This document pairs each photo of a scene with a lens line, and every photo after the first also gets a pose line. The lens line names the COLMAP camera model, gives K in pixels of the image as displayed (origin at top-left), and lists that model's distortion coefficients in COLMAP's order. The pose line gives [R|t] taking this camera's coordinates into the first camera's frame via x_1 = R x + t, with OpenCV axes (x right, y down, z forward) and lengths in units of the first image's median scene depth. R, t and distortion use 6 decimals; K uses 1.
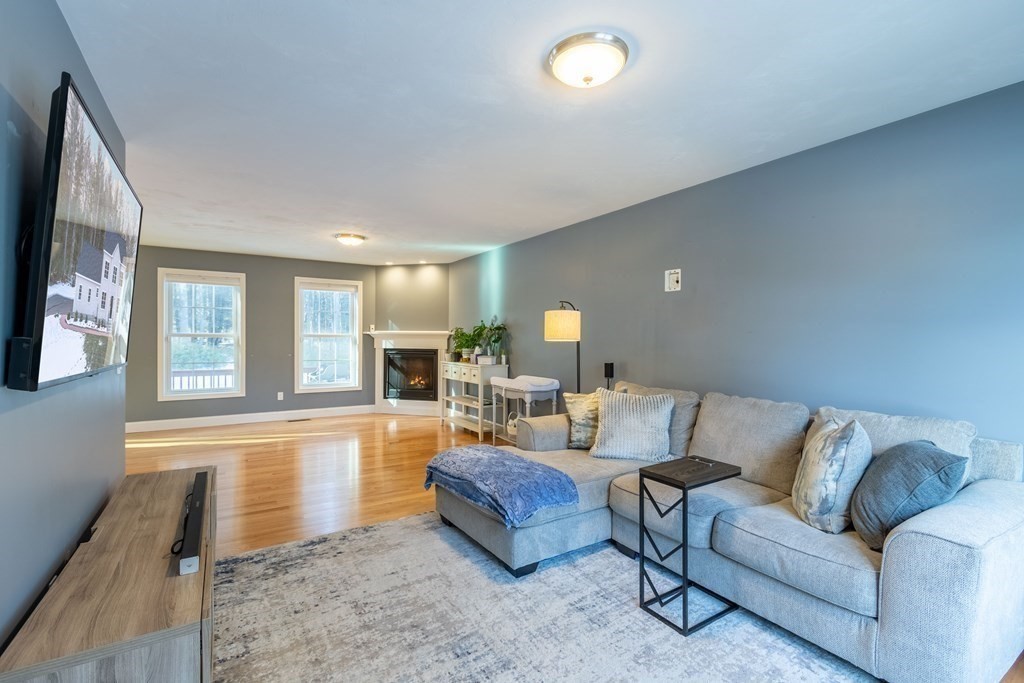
lens RADIAL K [[462.2, 0, 515.0], [0, 462.2, 341.8], [0, 0, 1]] dist [0.001452, 0.000021]
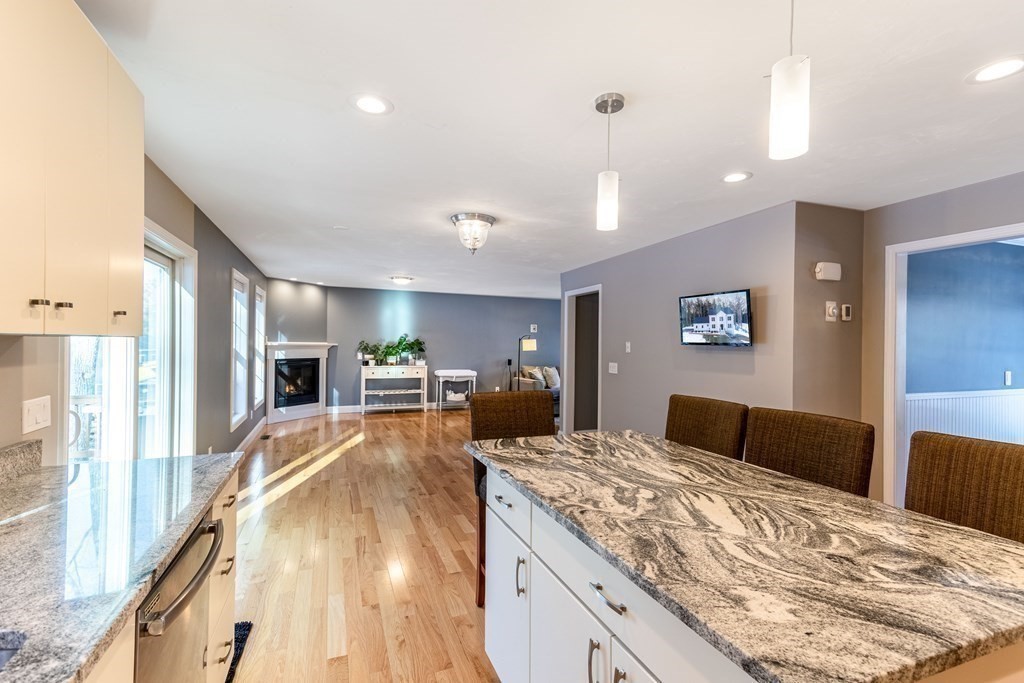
lens RADIAL K [[459.6, 0, 512.0], [0, 459.6, 341.5], [0, 0, 1]] dist [0.023126, -0.000056]
pose [[0.184671, 0.000591, 0.982800, -1.238135], [-0.004110, 0.999992, 0.000171, -0.028047], [-0.982792, -0.004071, 0.184672, 0.308244]]
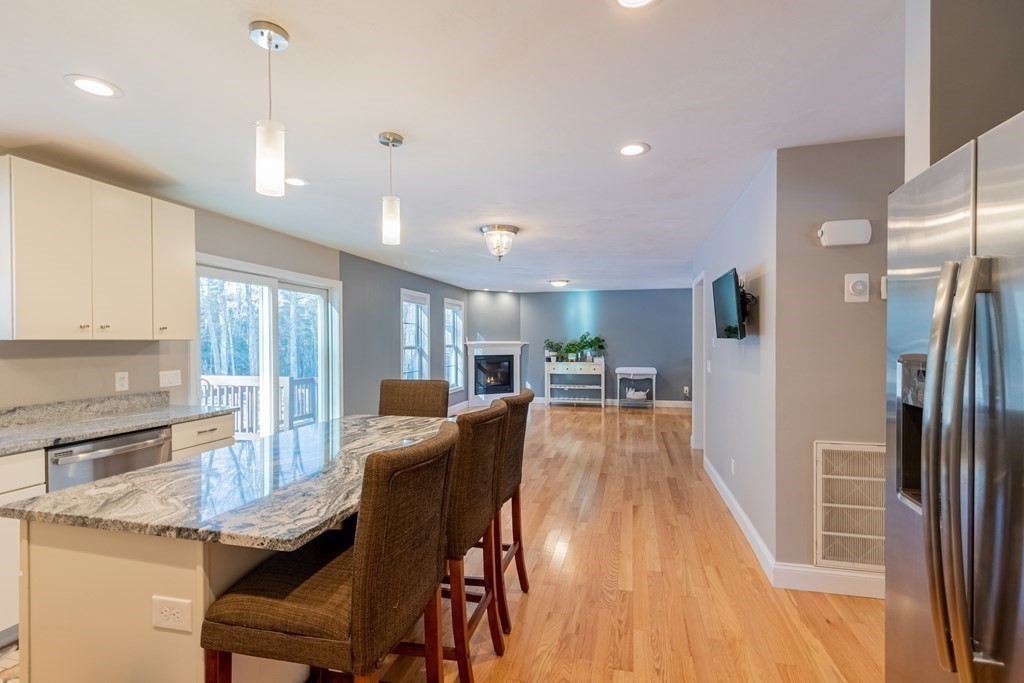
lens RADIAL K [[462.2, 0, 515.0], [0, 462.2, 341.8], [0, 0, 1]] dist [0.001452, 0.000021]
pose [[0.720777, -0.010284, 0.693090, -1.125551], [0.012936, 0.999915, 0.001384, -0.024382], [-0.693046, 0.007968, 0.720850, 0.007860]]
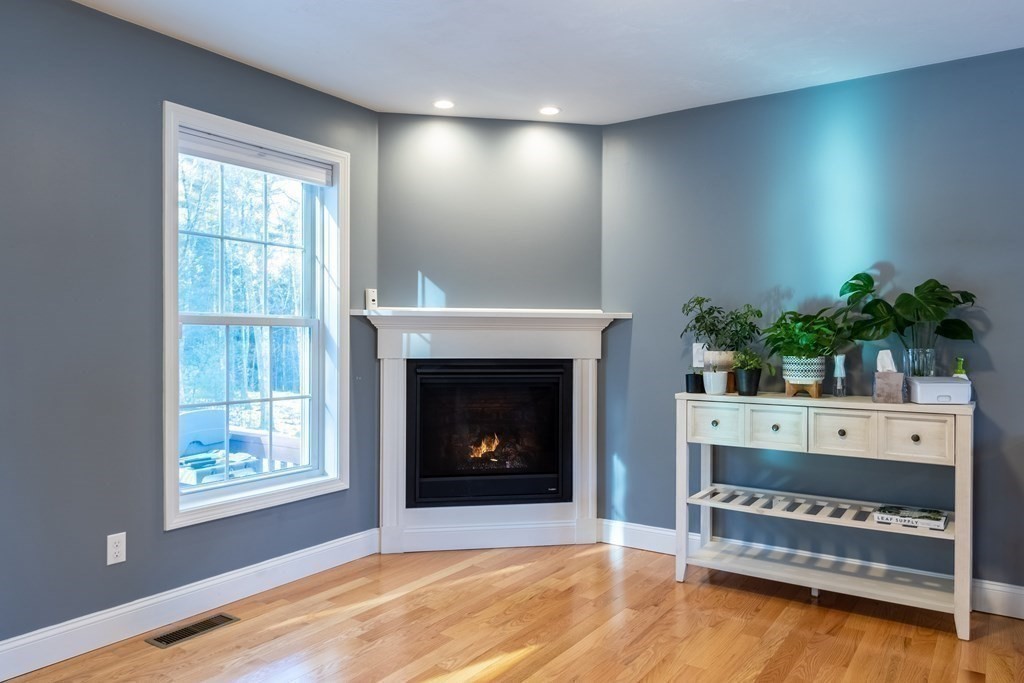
lens RADIAL K [[715.9, 0, 512.0], [0, 715.9, 341.5], [0, 0, 1]] dist [0.006495, 0.002166]
pose [[0.914340, -0.006236, 0.404899, -0.441707], [0.004845, 0.999978, 0.004461, -0.000429], [-0.404918, -0.002117, 0.914351, 0.508705]]
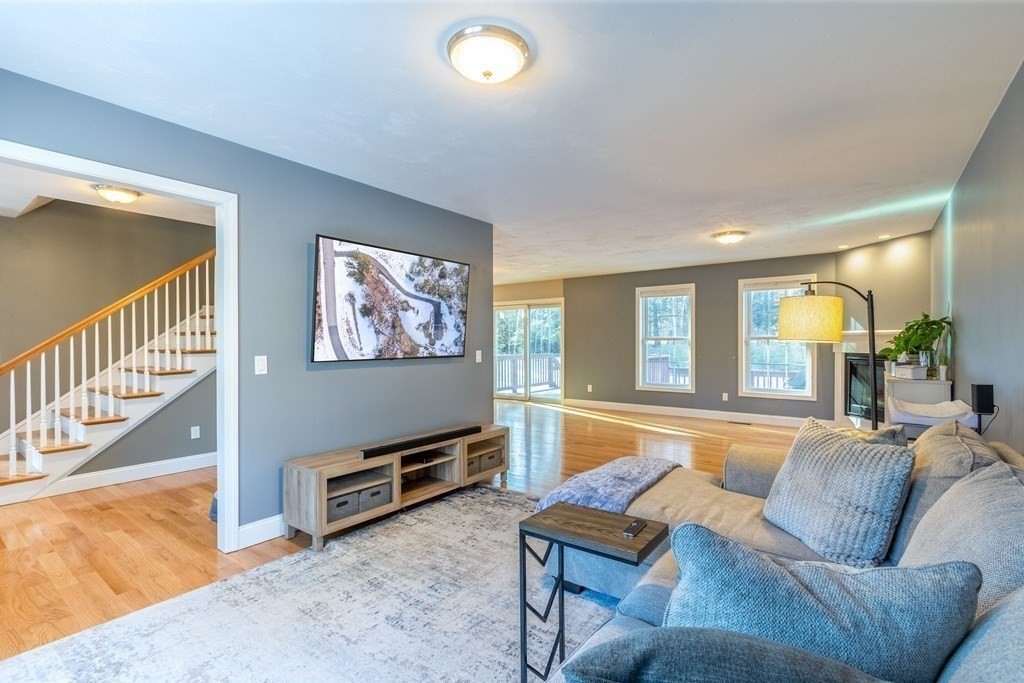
lens RADIAL K [[462.2, 0, 515.0], [0, 462.2, 341.8], [0, 0, 1]] dist [0.001452, 0.000021]
pose [[0.354444, -0.004141, -0.935068, 0.278620], [-0.002662, 0.999982, -0.005438, 0.000960], [0.935073, 0.004417, 0.354427, 0.181959]]
